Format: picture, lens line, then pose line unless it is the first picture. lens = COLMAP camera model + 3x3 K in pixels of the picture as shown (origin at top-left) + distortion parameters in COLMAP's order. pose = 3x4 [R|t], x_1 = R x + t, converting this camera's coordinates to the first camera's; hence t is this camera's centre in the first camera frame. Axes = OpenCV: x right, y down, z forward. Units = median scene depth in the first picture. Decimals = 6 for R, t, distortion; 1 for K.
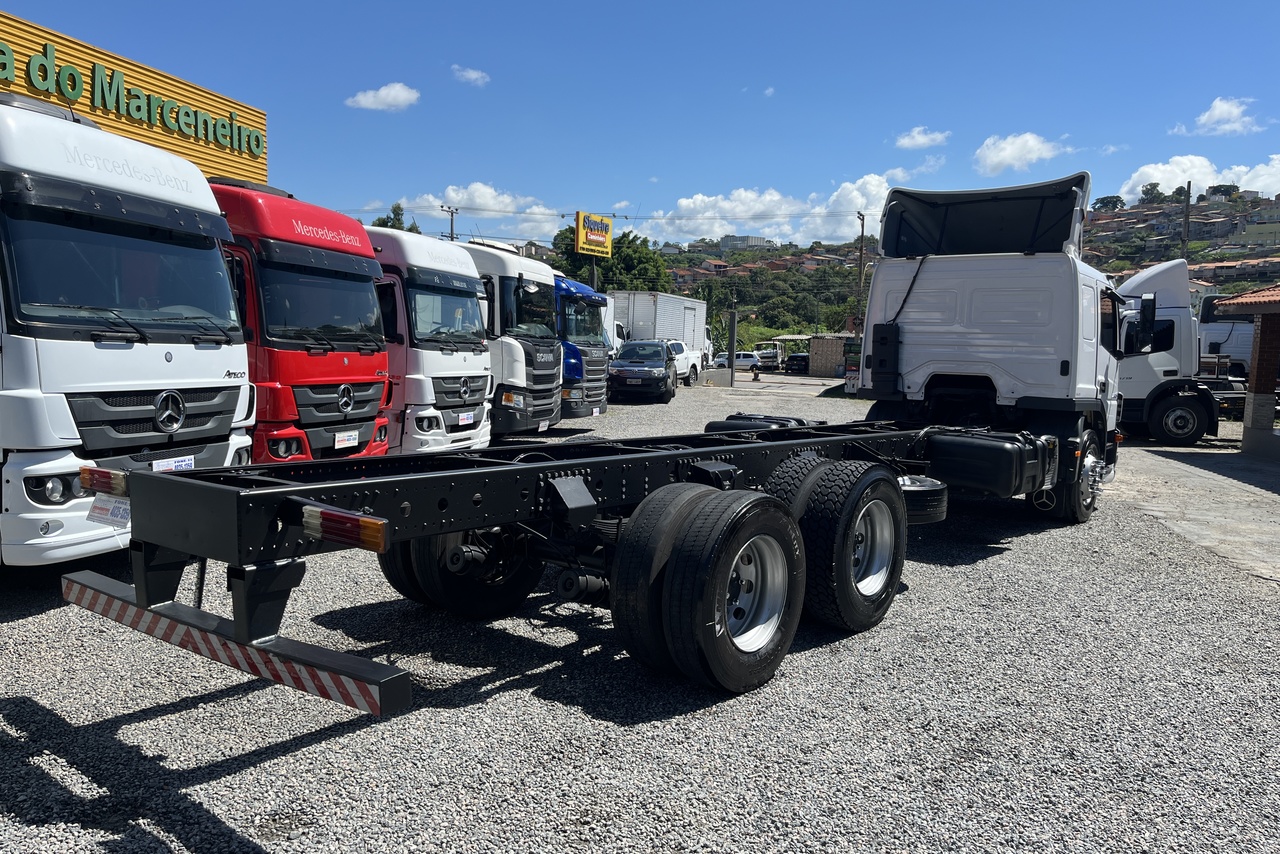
lens RADIAL K [[977.6, 0, 640.0], [0, 977.6, 427.0], [0, 0, 1]] dist [0.029202, -0.007758]
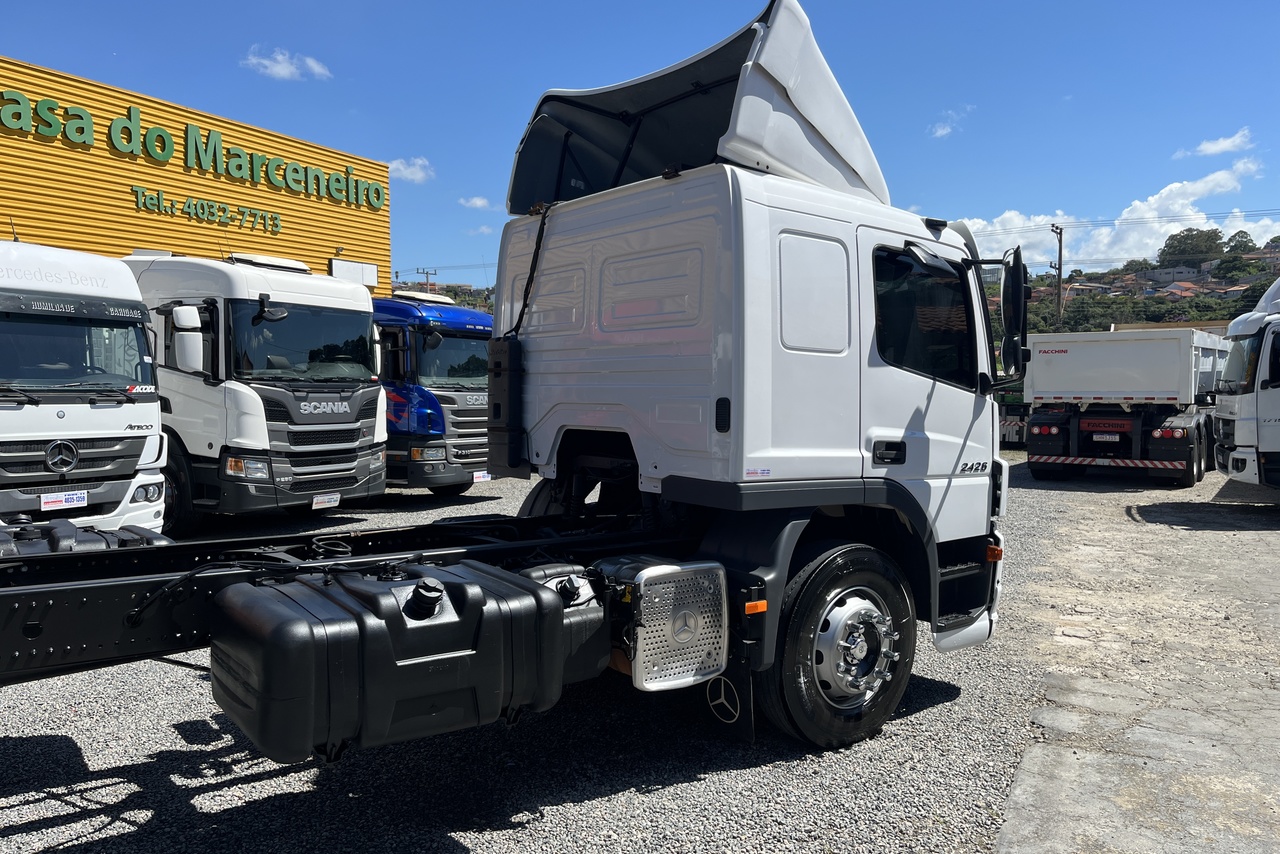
lens RADIAL K [[966.9, 0, 644.3], [0, 966.9, 434.0], [0, 0, 1]] dist [-0.006192, 0.120058]
pose [[0.966286, -0.014193, -0.257081, 0.155725], [0.004150, 0.999208, -0.039565, -0.010257], [0.257439, 0.037164, 0.965580, 0.172304]]
